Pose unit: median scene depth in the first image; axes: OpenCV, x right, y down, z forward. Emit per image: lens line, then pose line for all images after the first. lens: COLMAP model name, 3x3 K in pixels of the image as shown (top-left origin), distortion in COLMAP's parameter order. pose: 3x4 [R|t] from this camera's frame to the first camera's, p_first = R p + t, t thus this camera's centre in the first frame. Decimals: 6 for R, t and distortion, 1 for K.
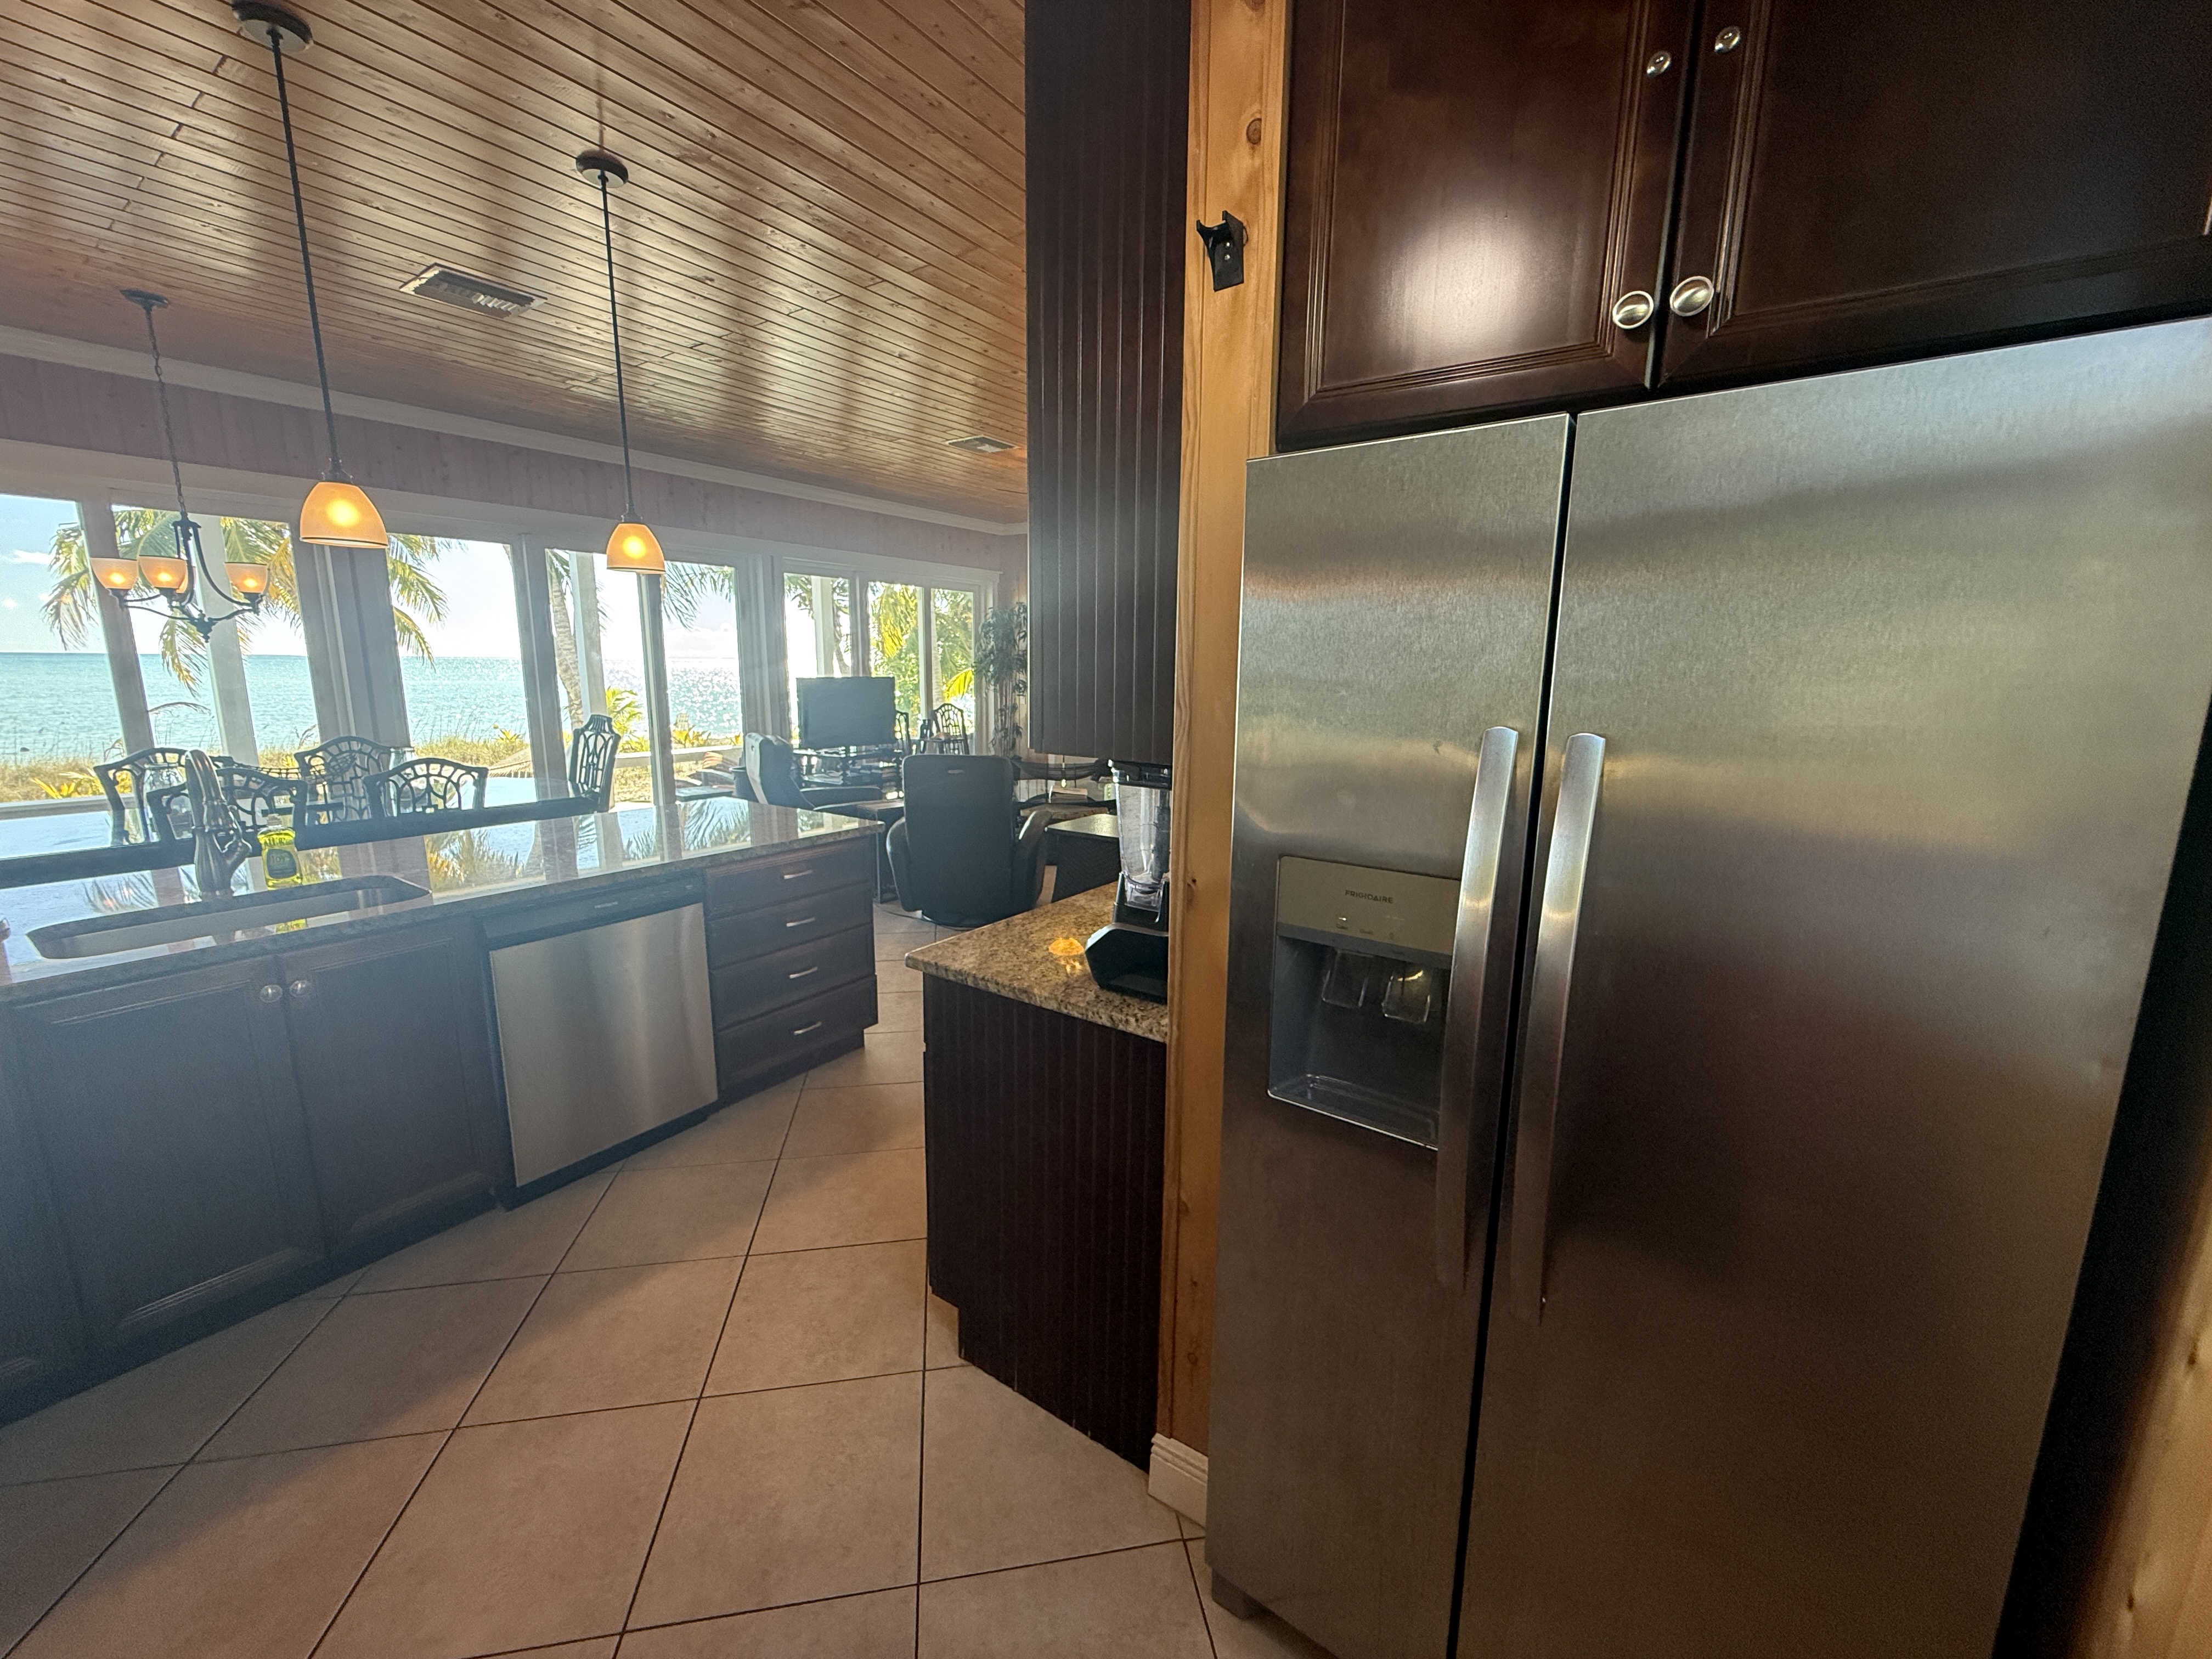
lens RADIAL K [[876.9, 0, 1096.5], [0, 876.9, 825.1], [0, 0, 1]] dist [0.000307, 0.000177]
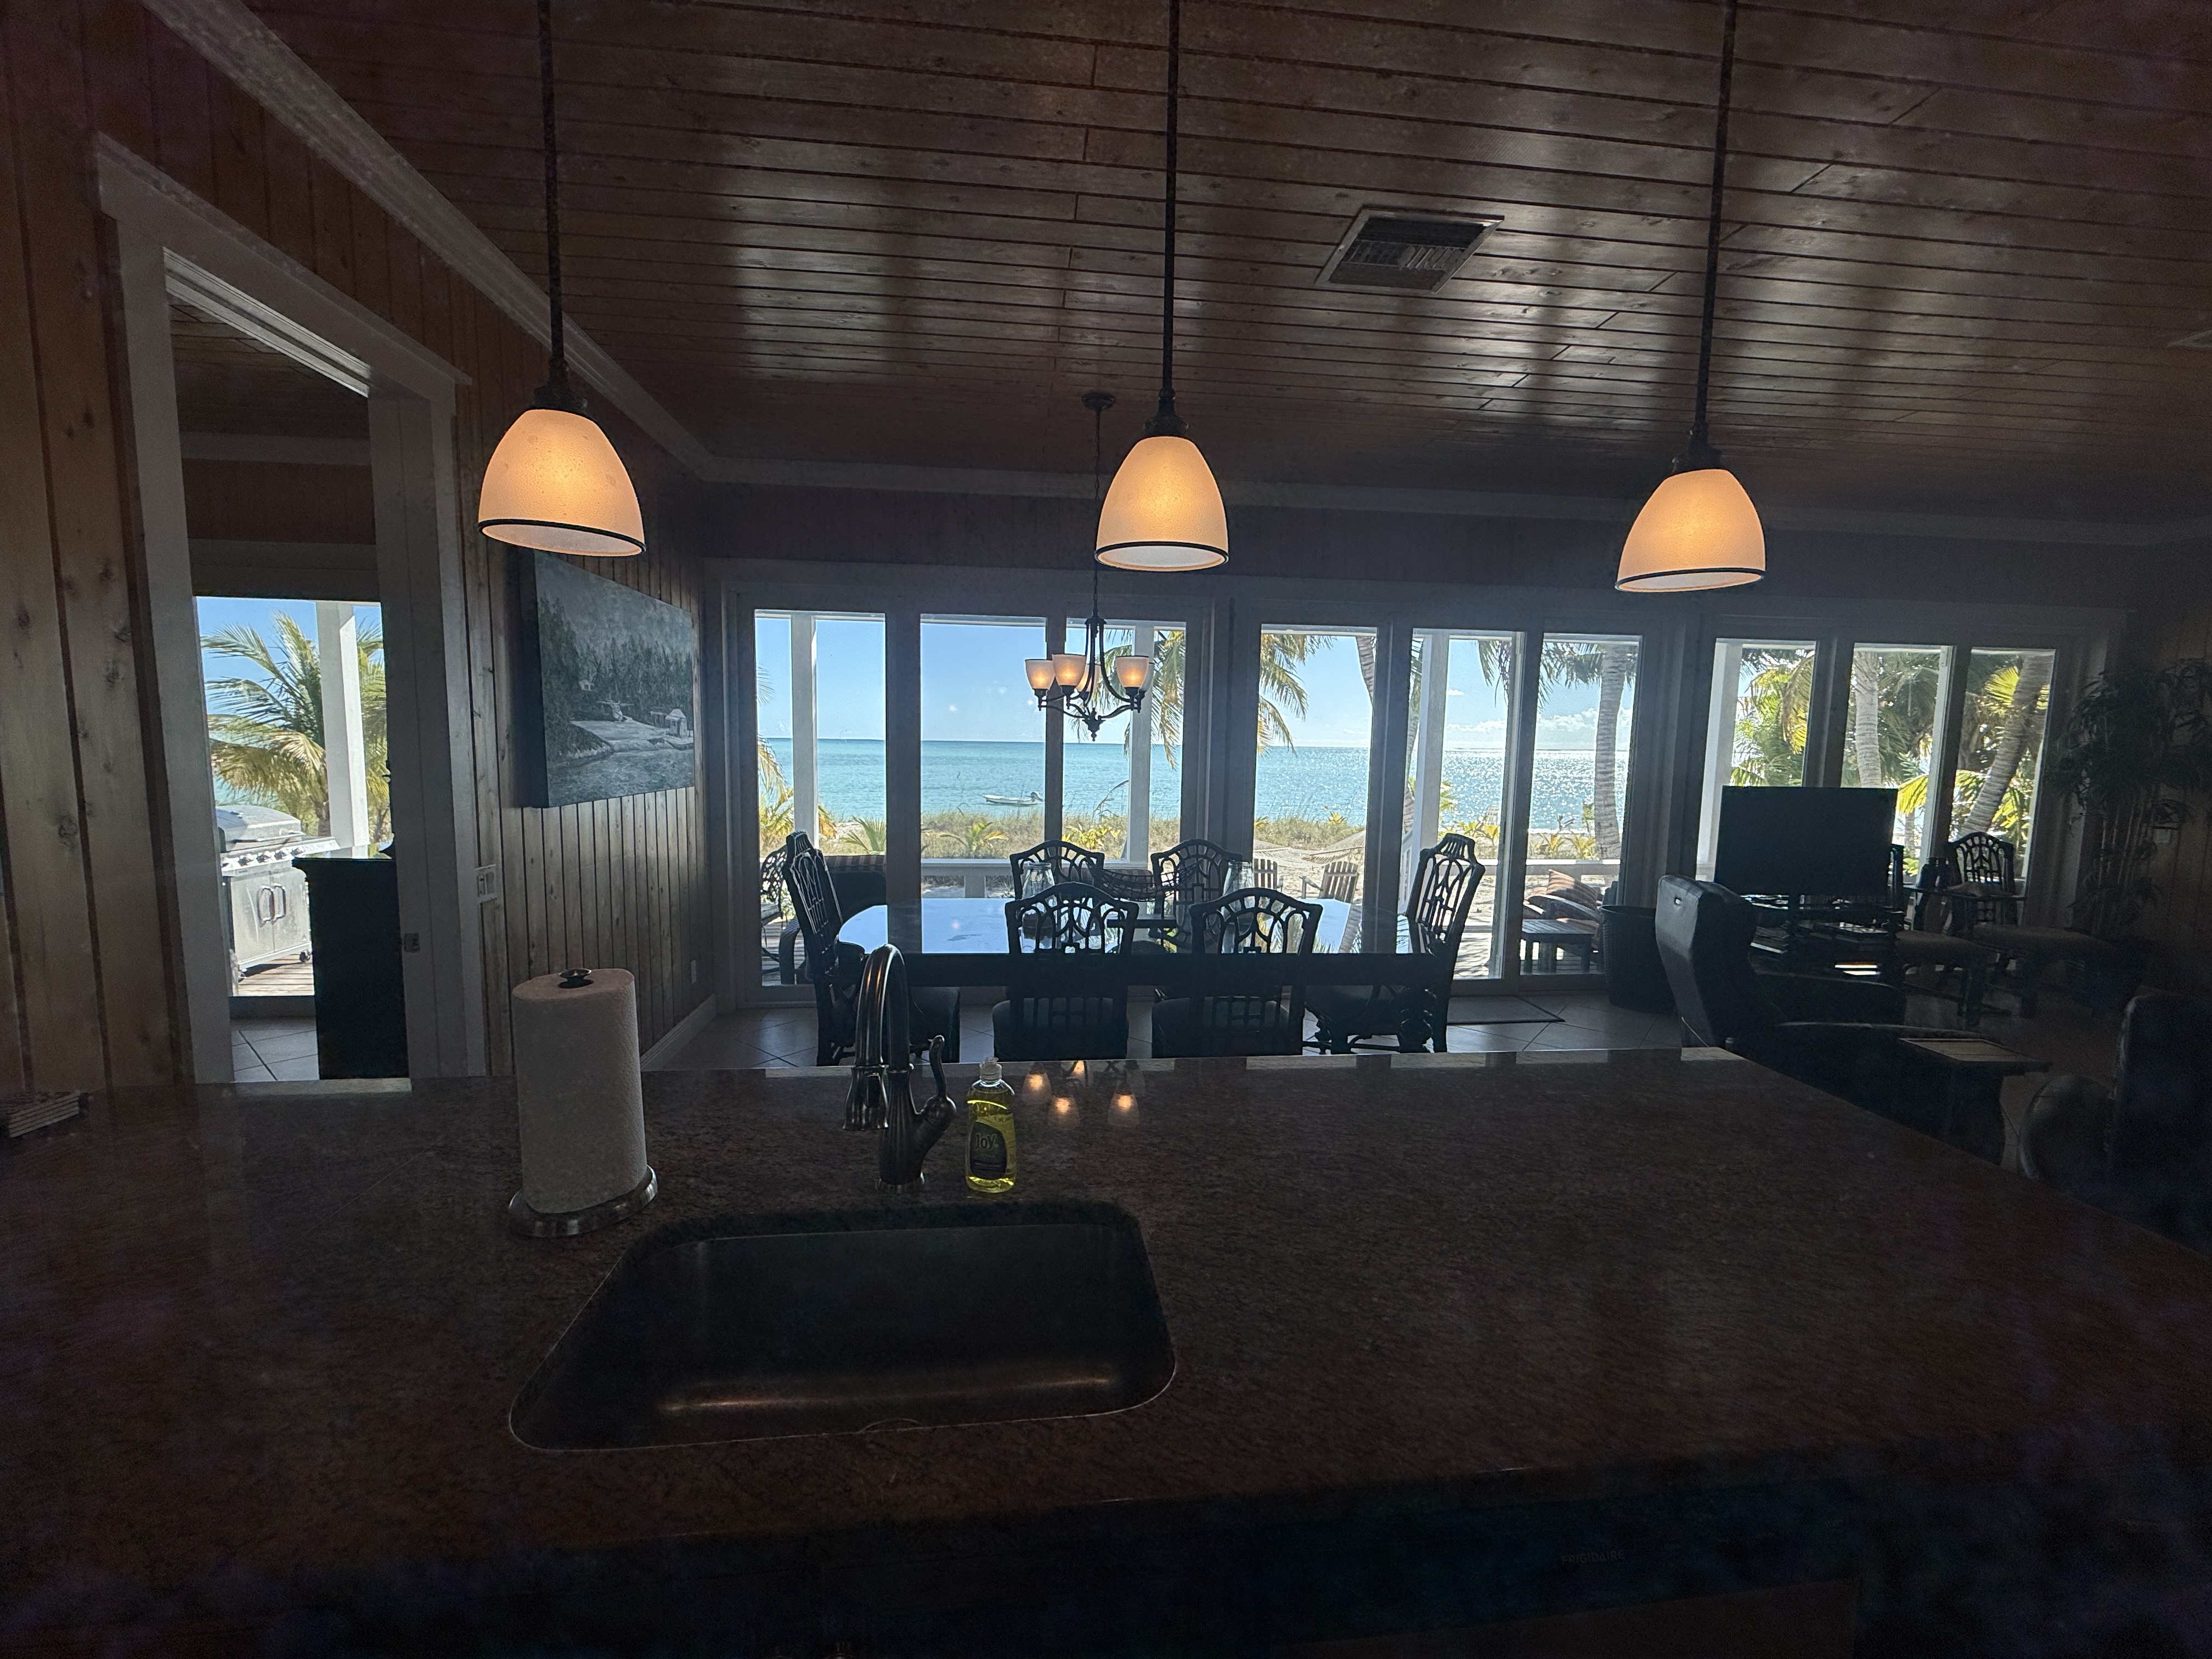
lens RADIAL K [[880.5, 0, 1102.8], [0, 880.5, 831.6], [0, 0, 1]] dist [0.000195, 0.000066]
pose [[0.661526, 0.075611, -0.746101, -0.213322], [-0.146311, 0.988798, -0.029519, -0.063023], [0.735511, 0.128690, 0.665178, 0.288605]]
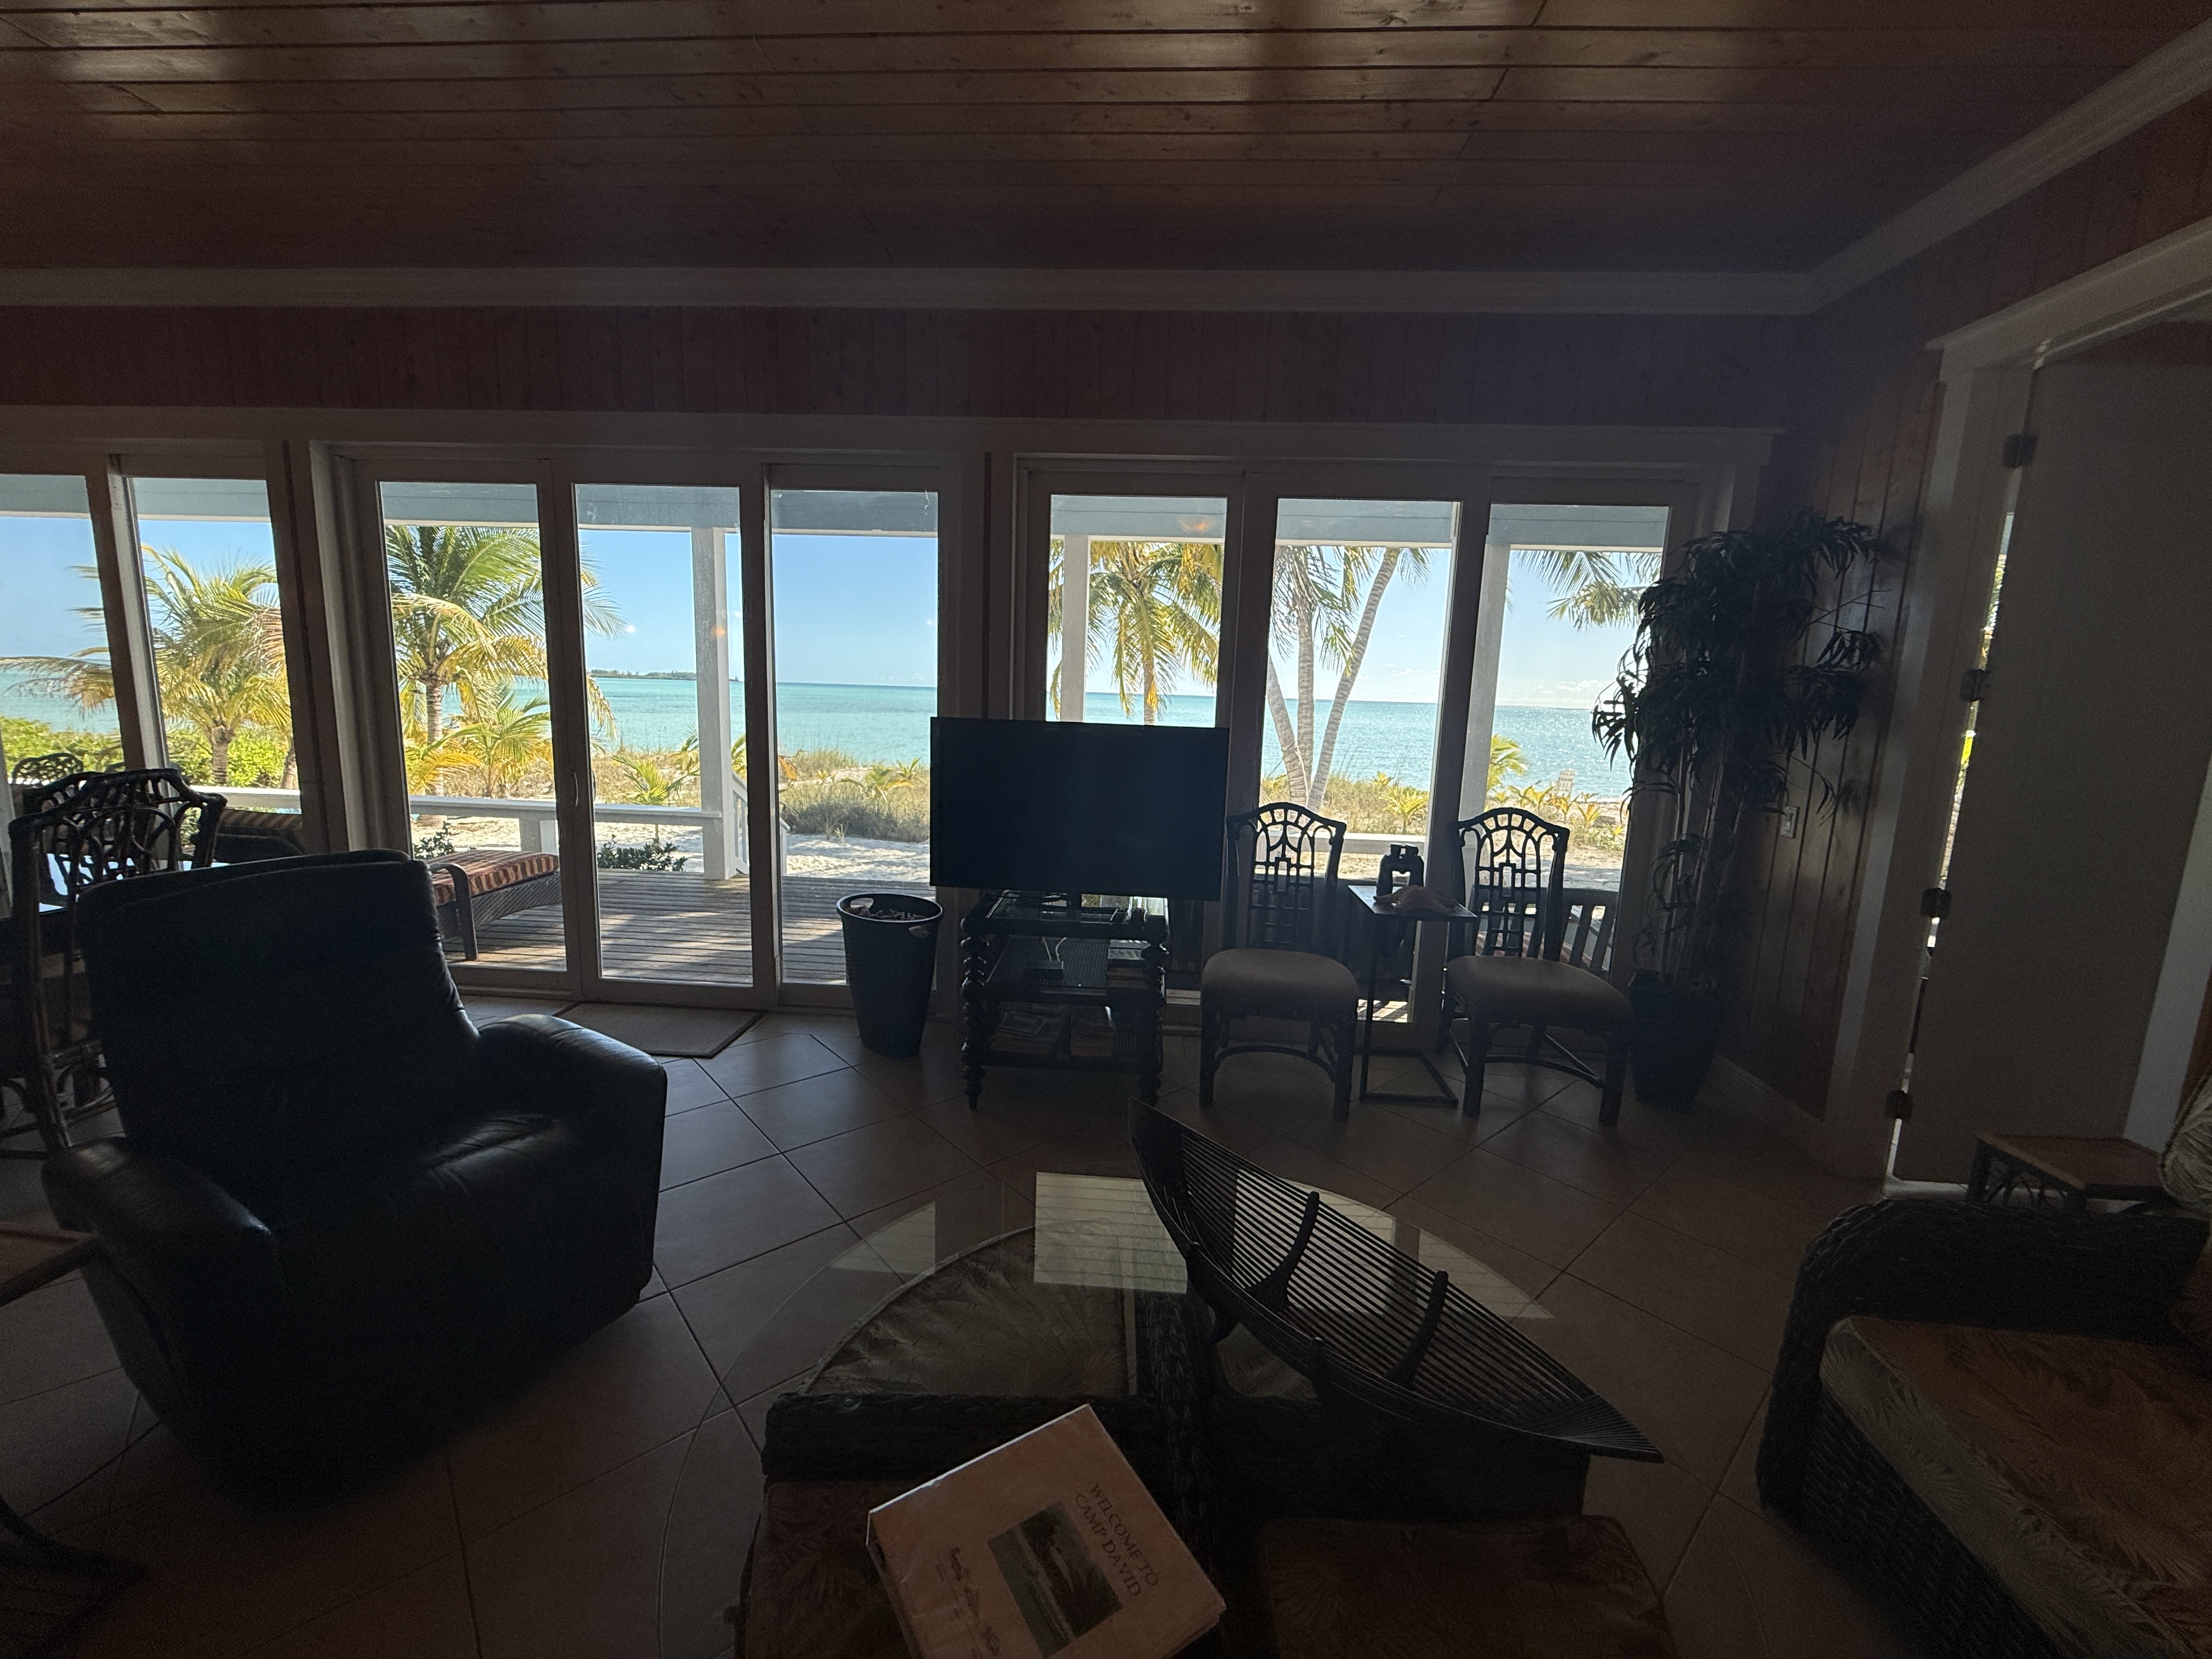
lens RADIAL K [[878.2, 0, 1098.7], [0, 878.2, 832.8], [0, 0, 1]] dist [0.001017, -0.000010]
pose [[0.521362, 0.139510, -0.841855, 0.103790], [-0.179781, 0.982360, 0.051455, -0.213860], [0.834183, 0.124523, 0.537246, 1.197395]]
